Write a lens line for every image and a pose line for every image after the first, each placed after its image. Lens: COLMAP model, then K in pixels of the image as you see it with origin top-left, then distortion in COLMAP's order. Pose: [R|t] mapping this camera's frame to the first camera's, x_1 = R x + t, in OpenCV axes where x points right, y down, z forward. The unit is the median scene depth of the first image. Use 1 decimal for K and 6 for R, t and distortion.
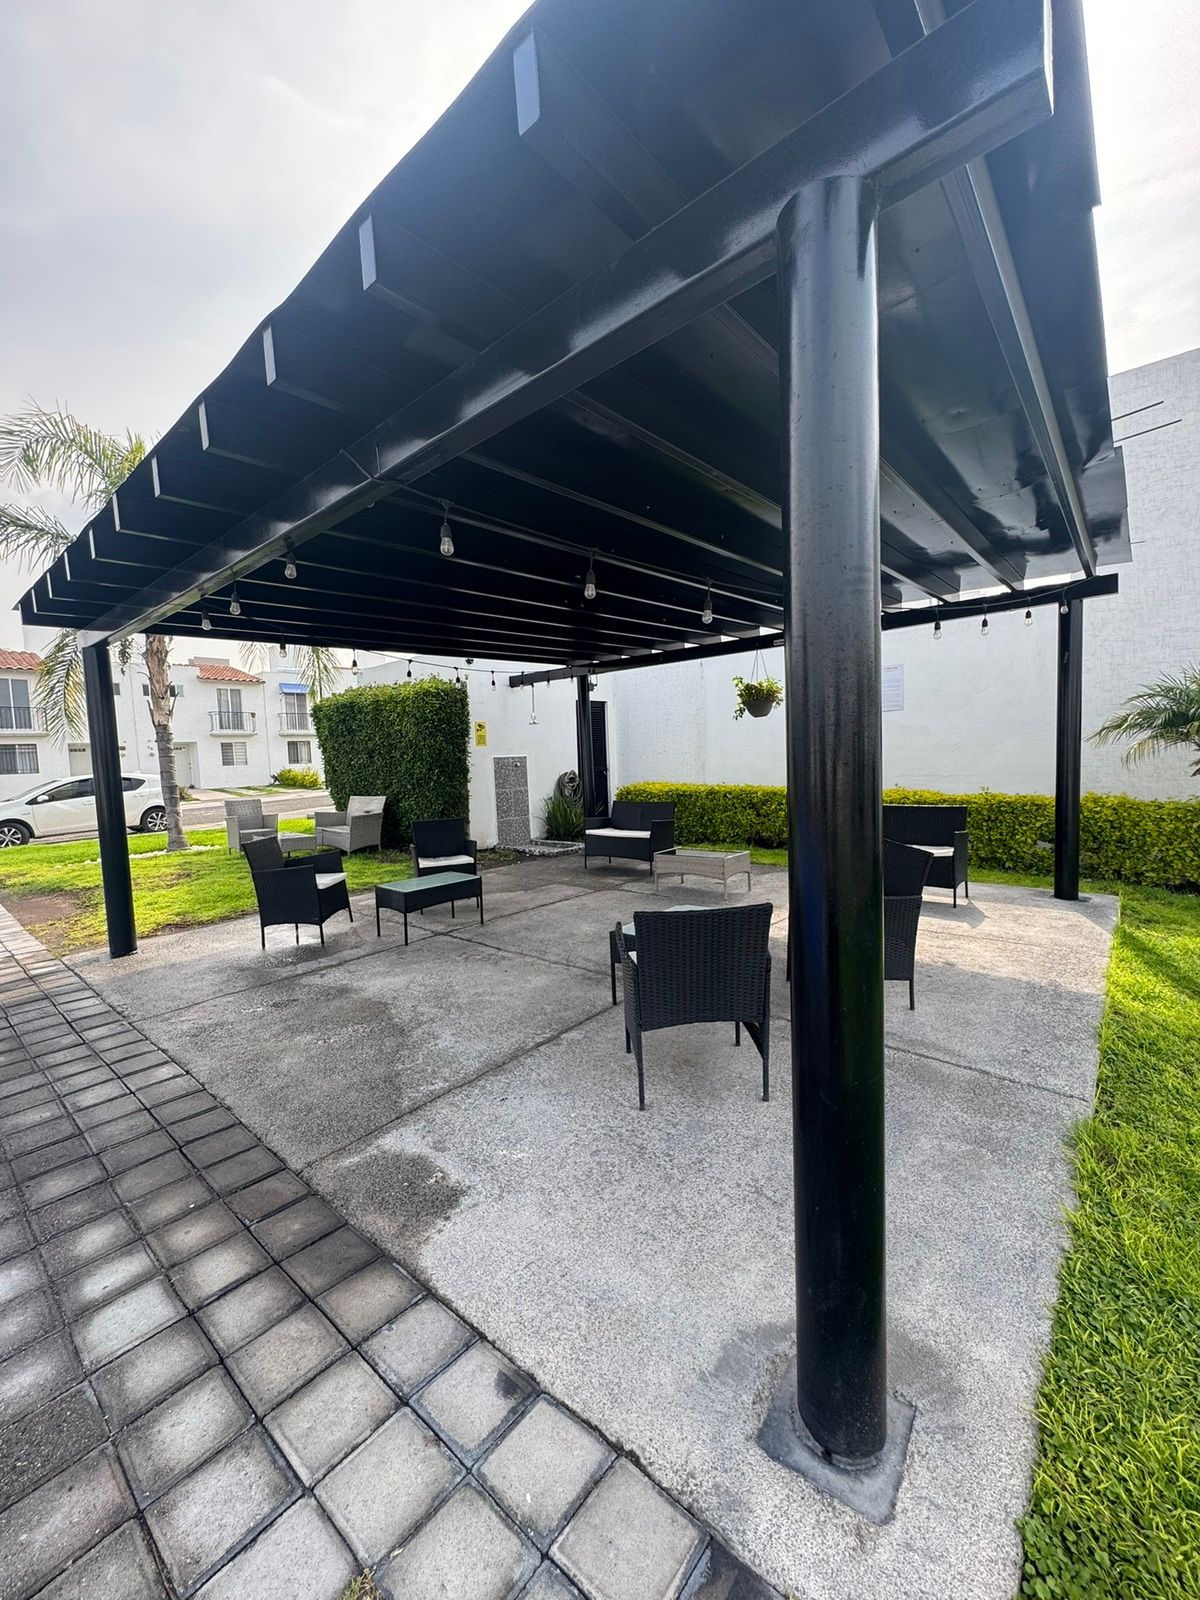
lens RADIAL K [[637.9, 0, 604.3], [0, 637.9, 799.9], [0, 0, 1]] dist [-0.002971, 0.000239]
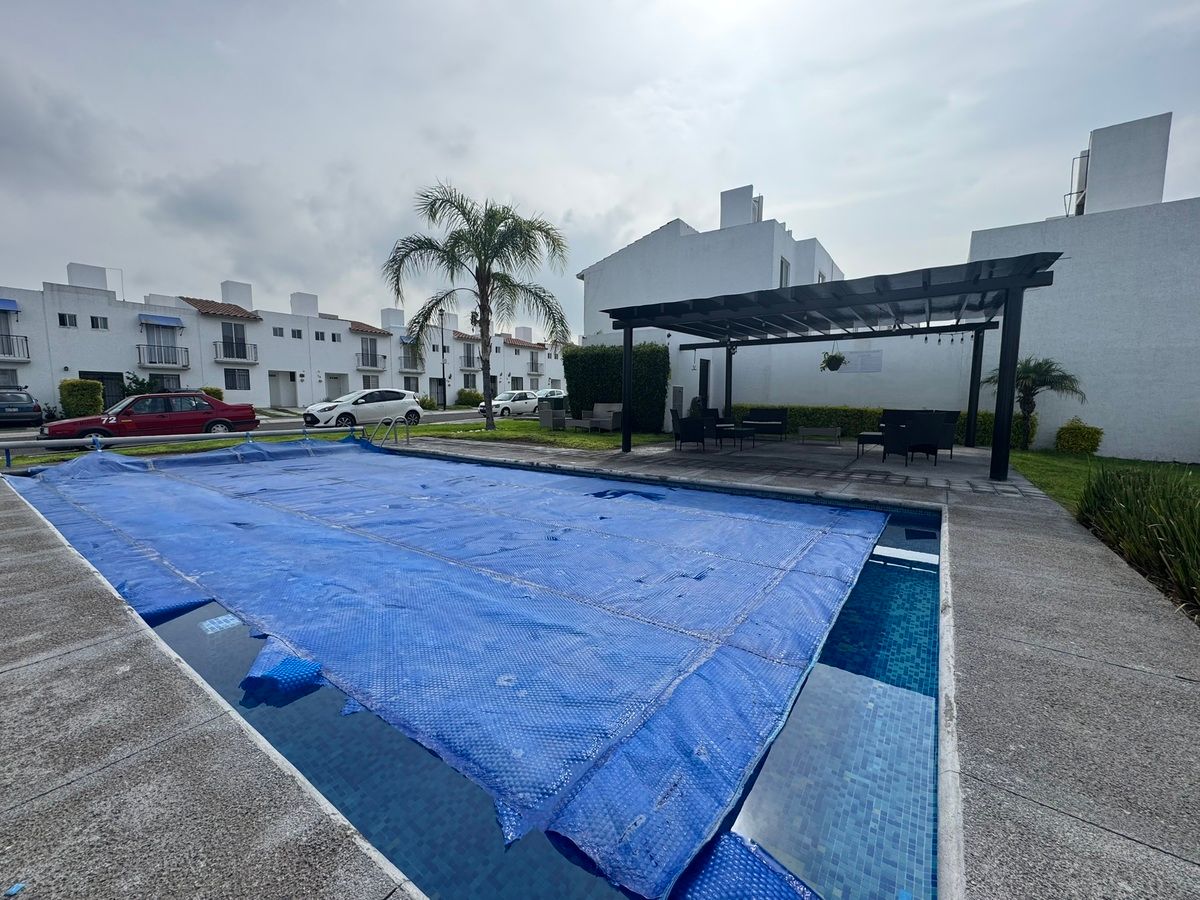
lens RADIAL K [[478.4, 0, 595.8], [0, 478.4, 447.6], [0, 0, 1]] dist [-0.002971, 0.000239]
pose [[0.994070, 0.033044, 0.103595, -0.515919], [-0.035565, 0.999112, 0.022580, 0.088927], [-0.102757, -0.026131, 0.994363, -0.398092]]
